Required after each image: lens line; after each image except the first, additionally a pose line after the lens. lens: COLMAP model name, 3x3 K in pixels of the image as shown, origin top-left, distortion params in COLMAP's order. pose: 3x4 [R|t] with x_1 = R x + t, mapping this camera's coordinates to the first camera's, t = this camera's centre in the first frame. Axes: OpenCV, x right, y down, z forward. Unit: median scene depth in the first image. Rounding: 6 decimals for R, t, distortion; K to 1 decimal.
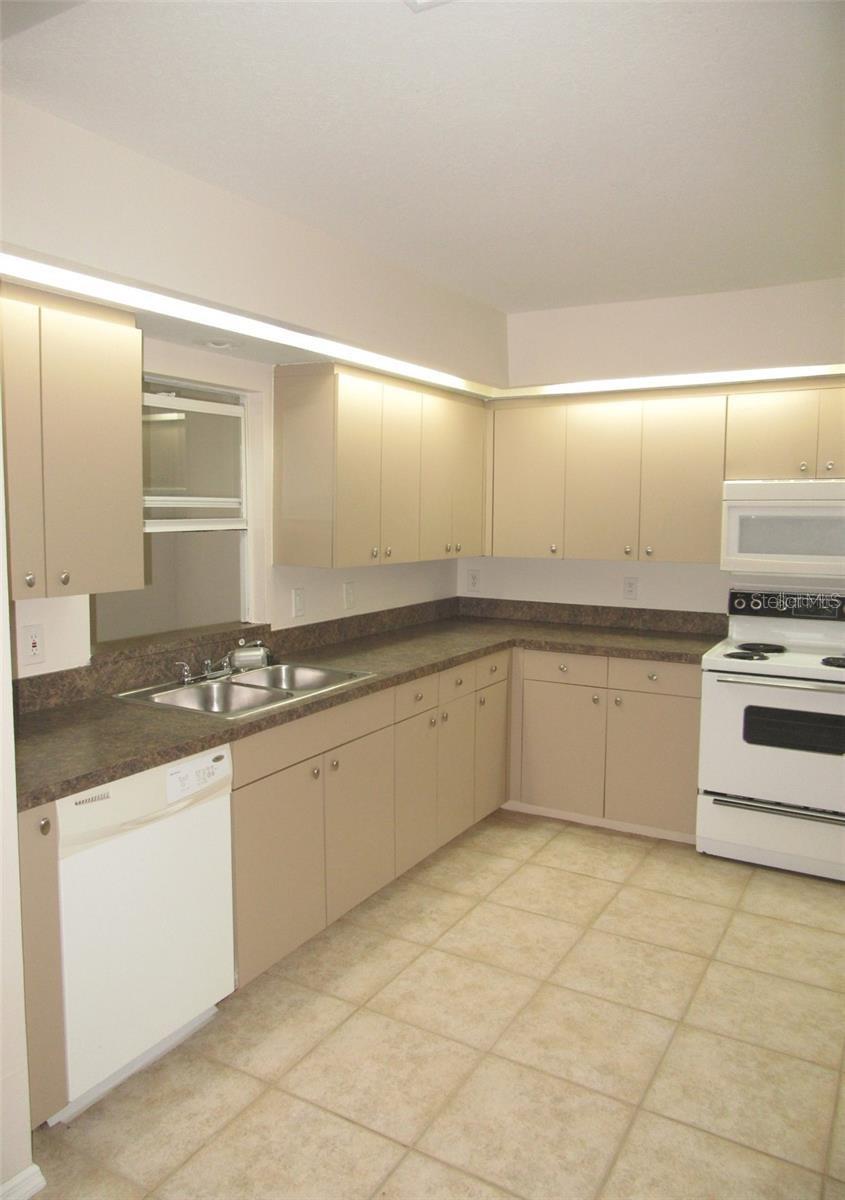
lens RADIAL K [[875.9, 0, 391.2], [0, 875.9, 596.3], [0, 0, 1]] dist [-0.002130, 0.000689]
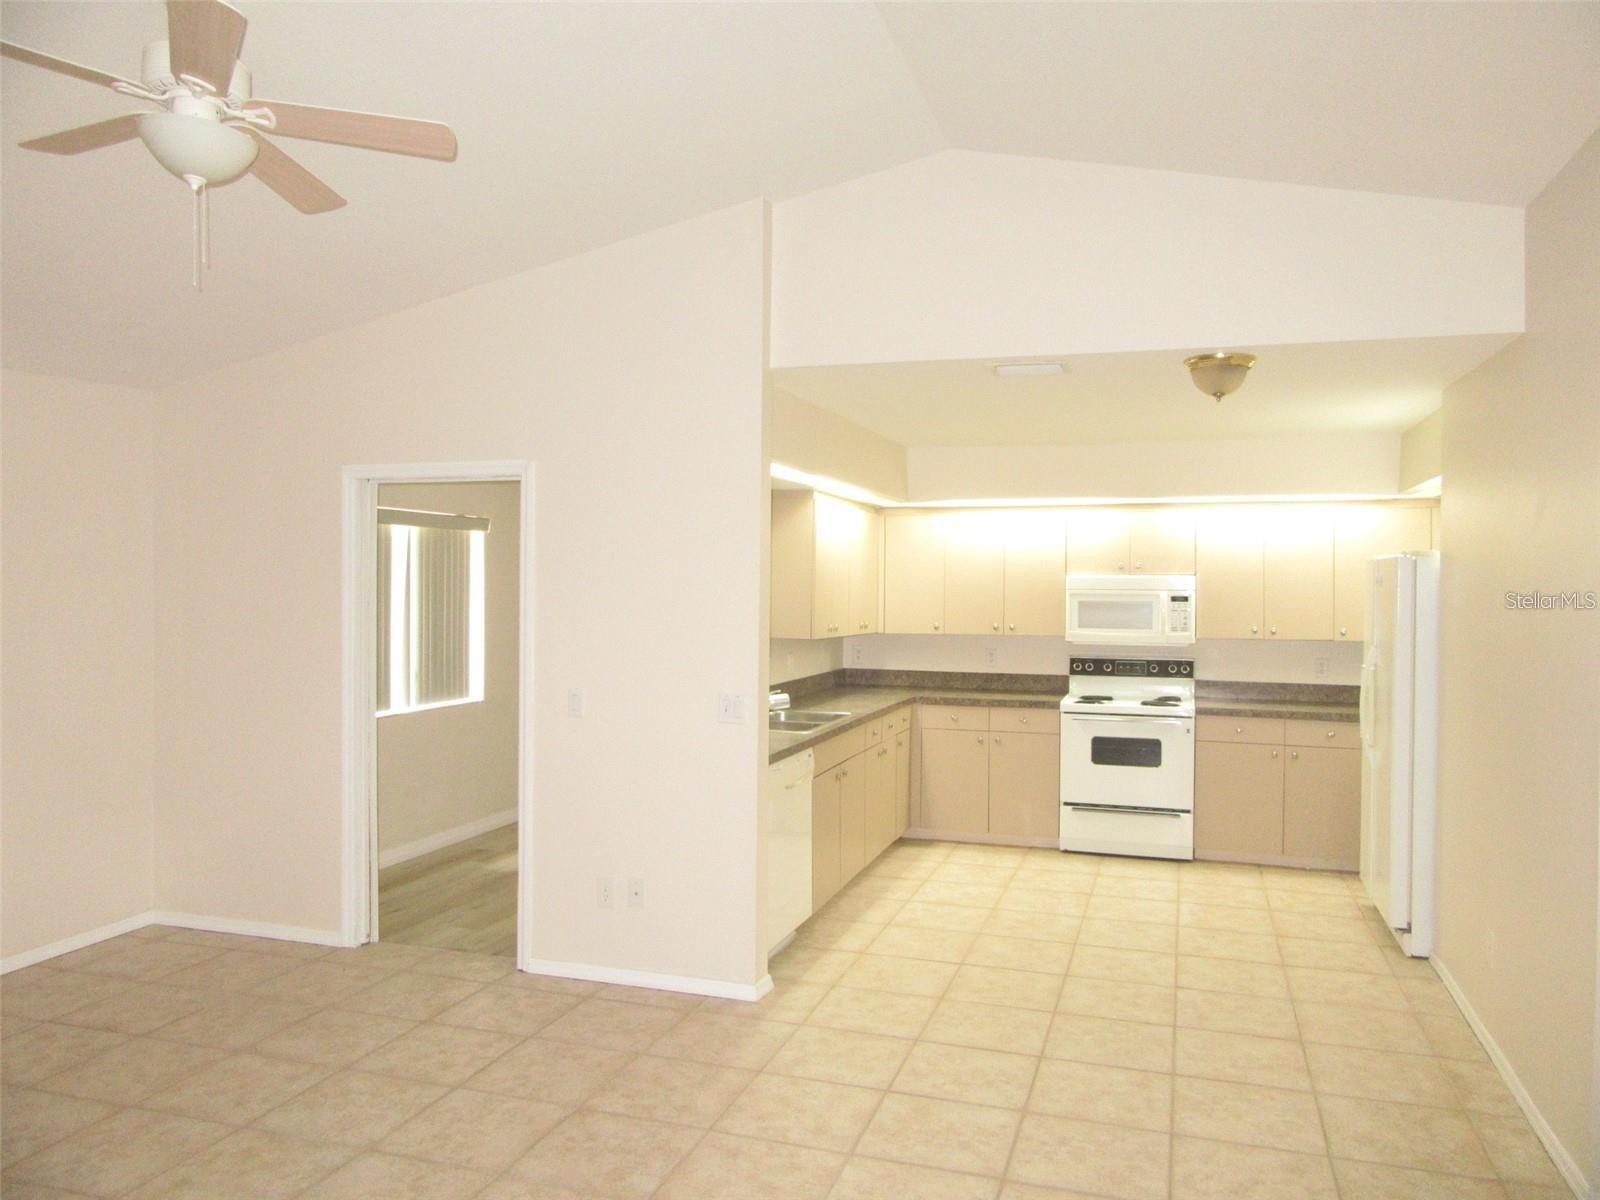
lens RADIAL K [[1169.5, 0, 806.0], [0, 1169.5, 593.6], [0, 0, 1]] dist [-0.009407, 0.002134]
pose [[0.972288, 0.003089, 0.233767, -0.458228], [0.018754, 0.995660, -0.091159, 0.057467], [-0.233034, 0.093017, 0.968010, -0.692593]]
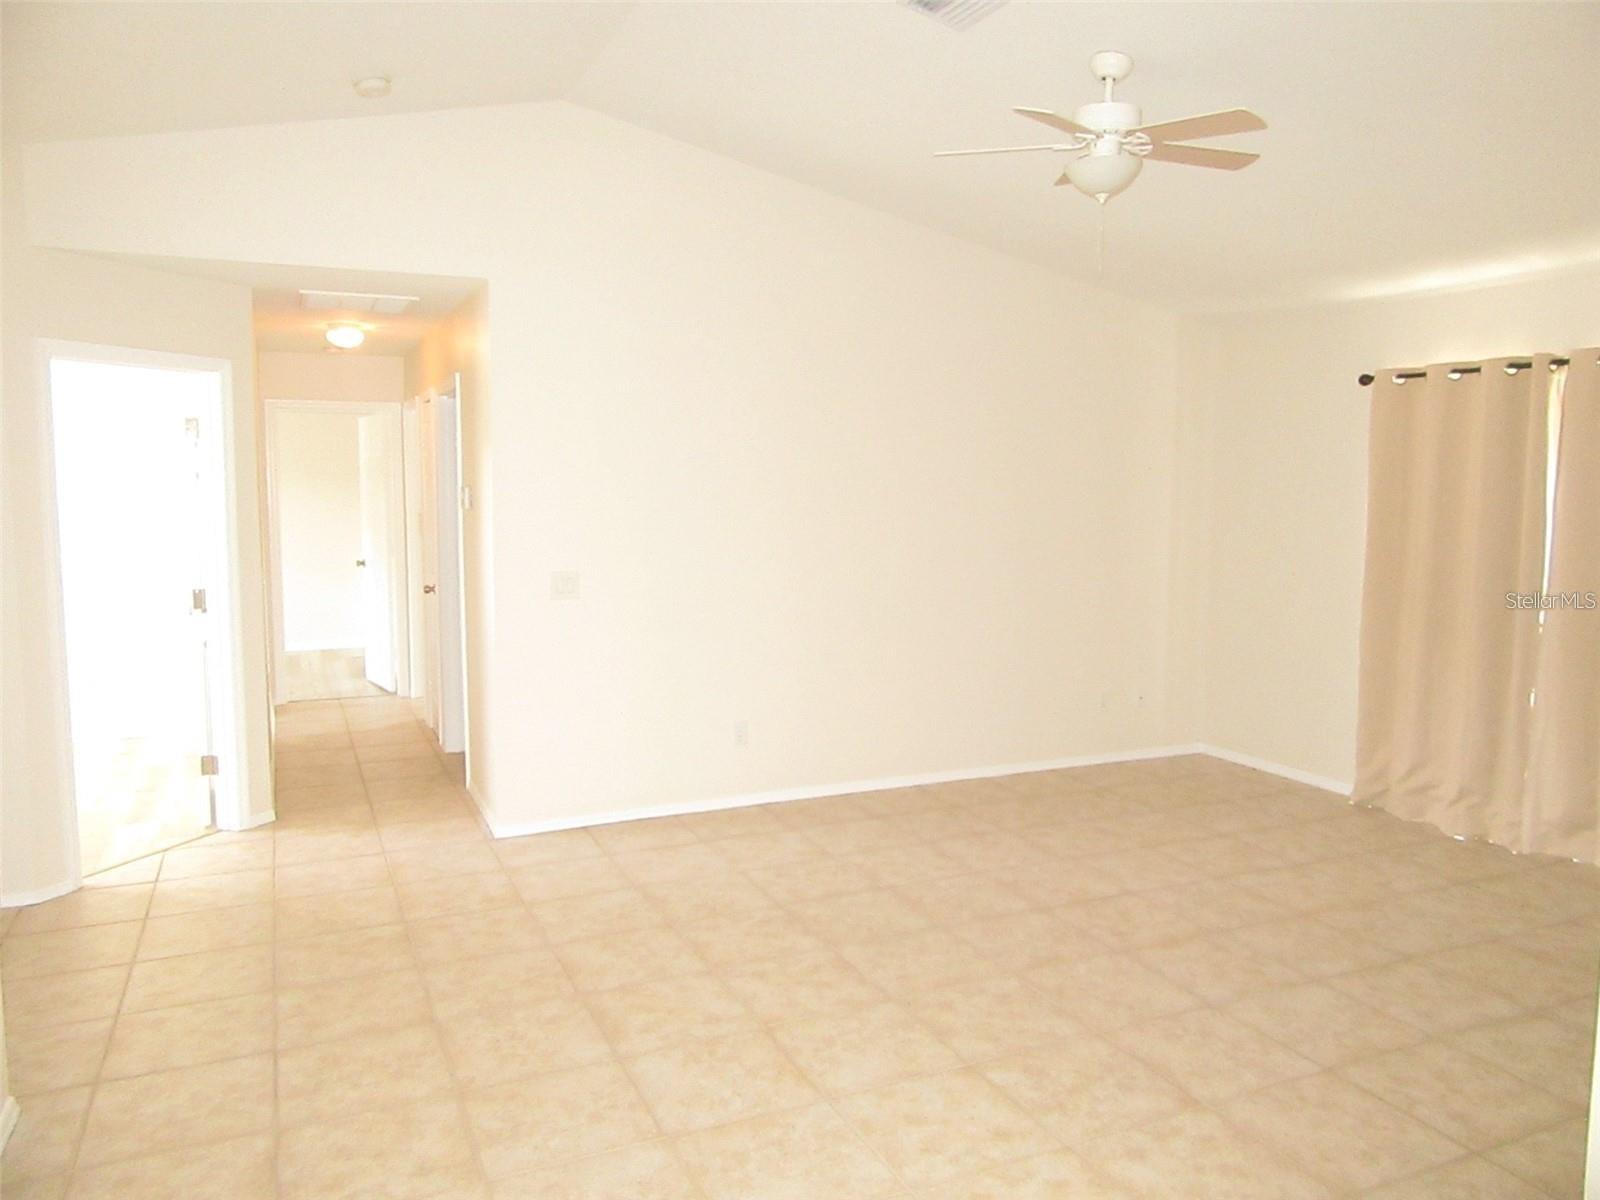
lens RADIAL K [[1169.5, 0, 806.0], [0, 1169.5, 593.6], [0, 0, 1]] dist [-0.009407, 0.002134]
pose [[-0.558142, 0.078907, -0.825985, 0.351107], [-0.089356, 0.983963, 0.154379, -0.055824], [0.824920, 0.159972, -0.542140, 0.436984]]
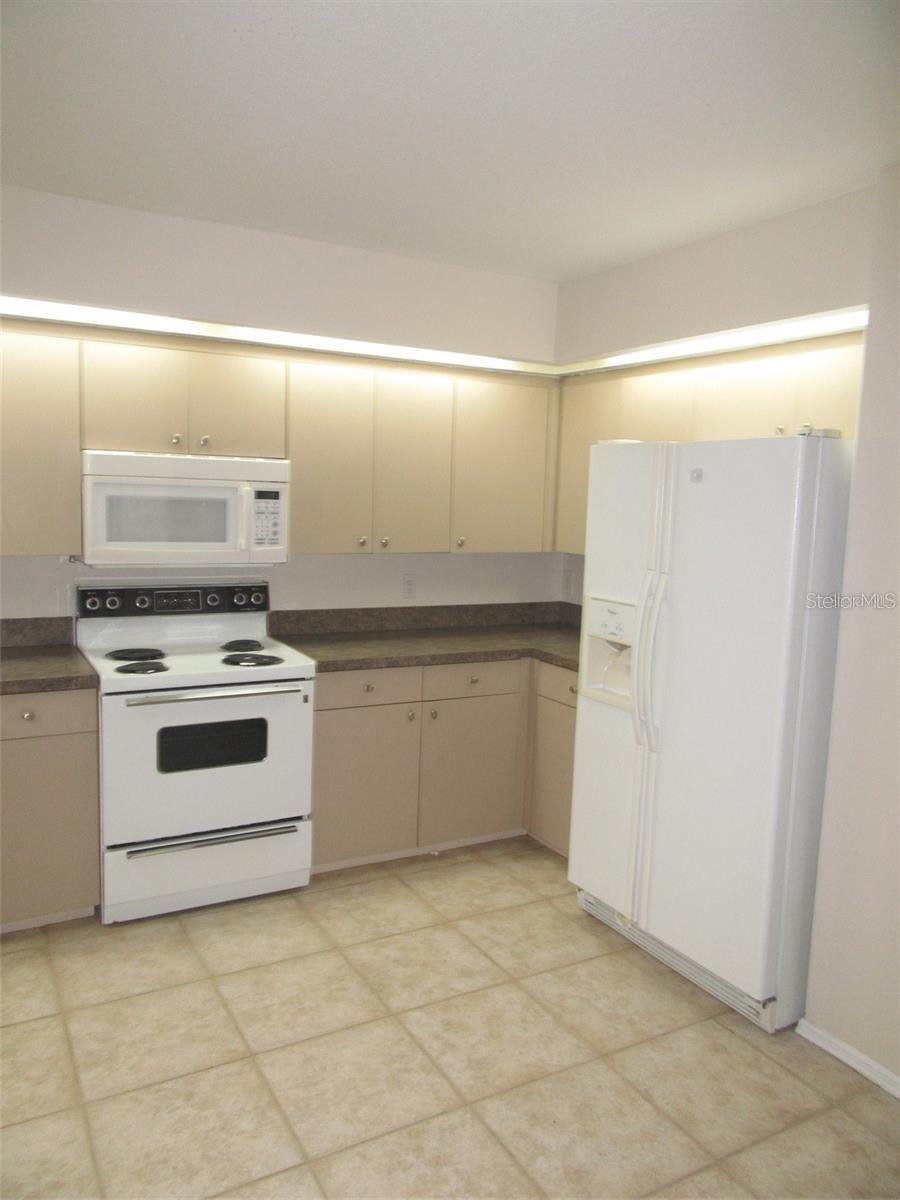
lens RADIAL K [[877.1, 0, 446.0], [0, 877.1, 600.4], [0, 0, 1]] dist [-0.009407, 0.002134]
pose [[0.484213, -0.088707, 0.870442, -0.161951], [0.058305, 0.995907, 0.069059, -0.034328], [-0.873005, 0.017312, 0.487404, 0.352882]]
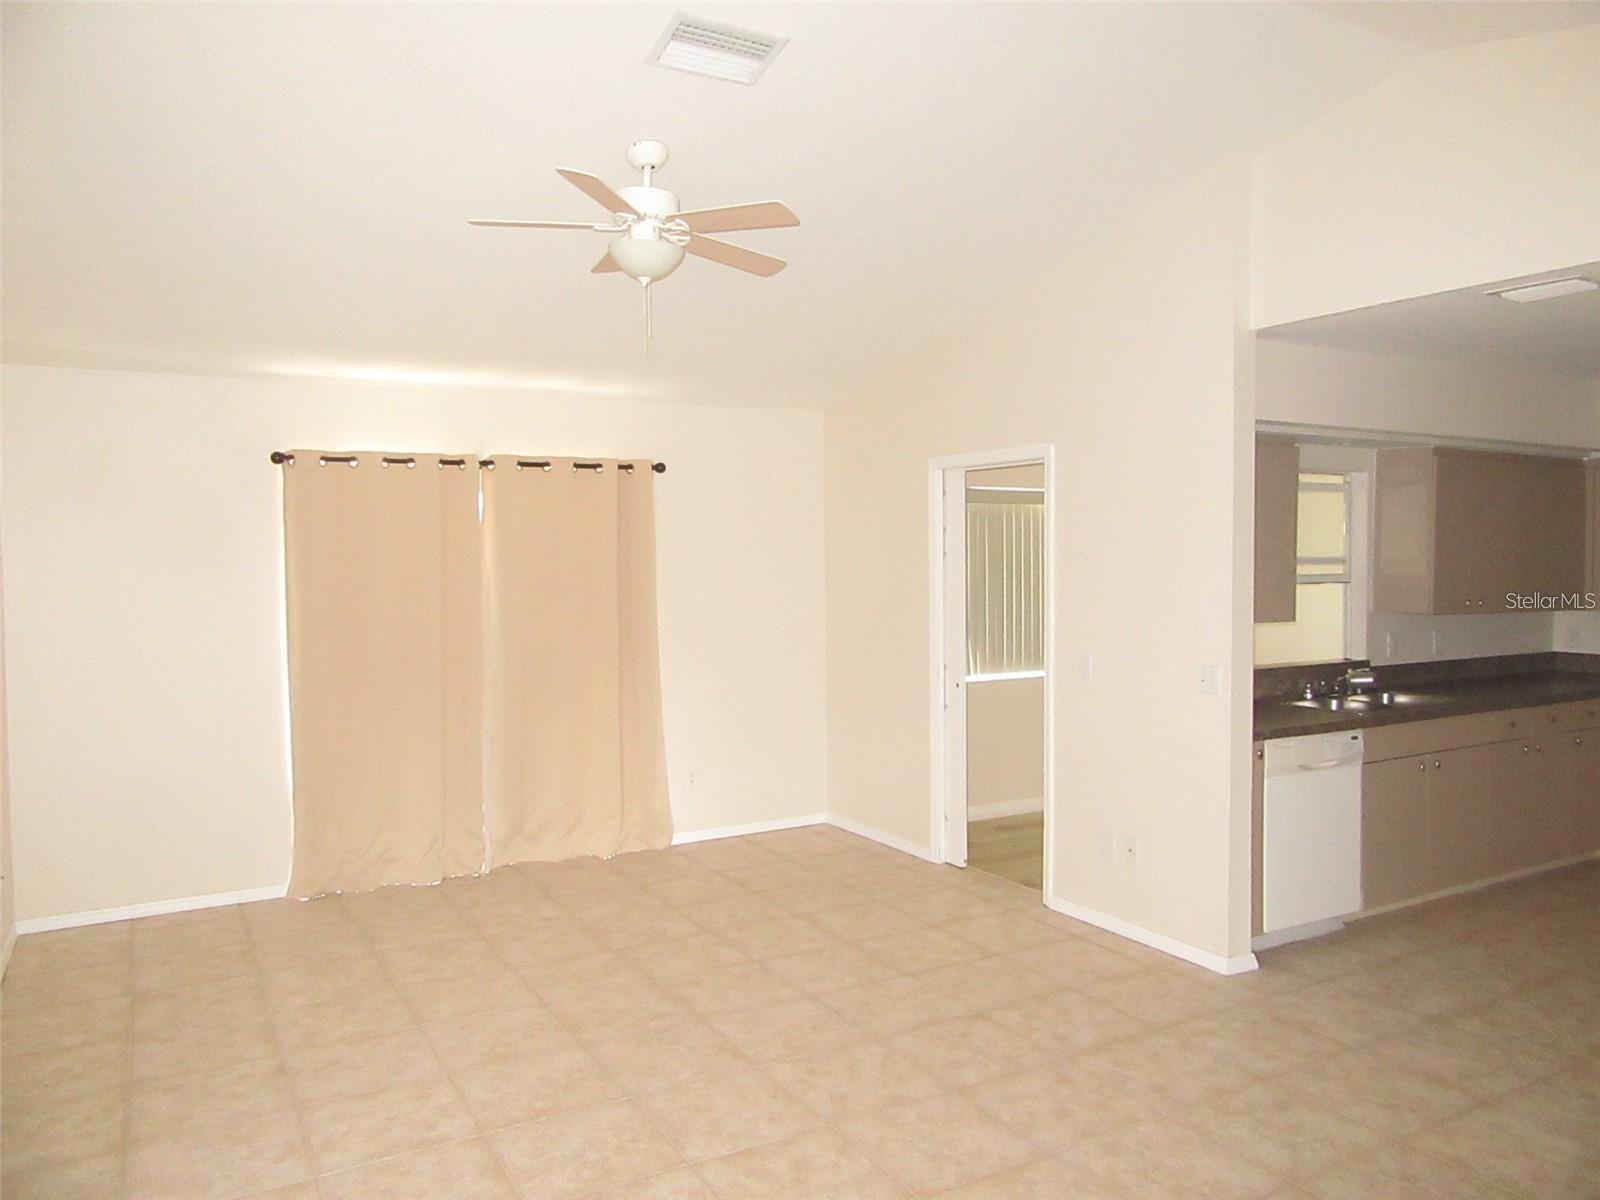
lens RADIAL K [[1178.2, 0, 800.0], [0, 1178.2, 600.0], [0, 0, 1]] dist [-0.007813, 0.000559]
pose [[0.877042, 0.011729, -0.480271, -0.045627], [-0.041889, 0.997762, -0.052127, 0.063103], [0.478584, 0.065835, 0.875570, -0.759808]]
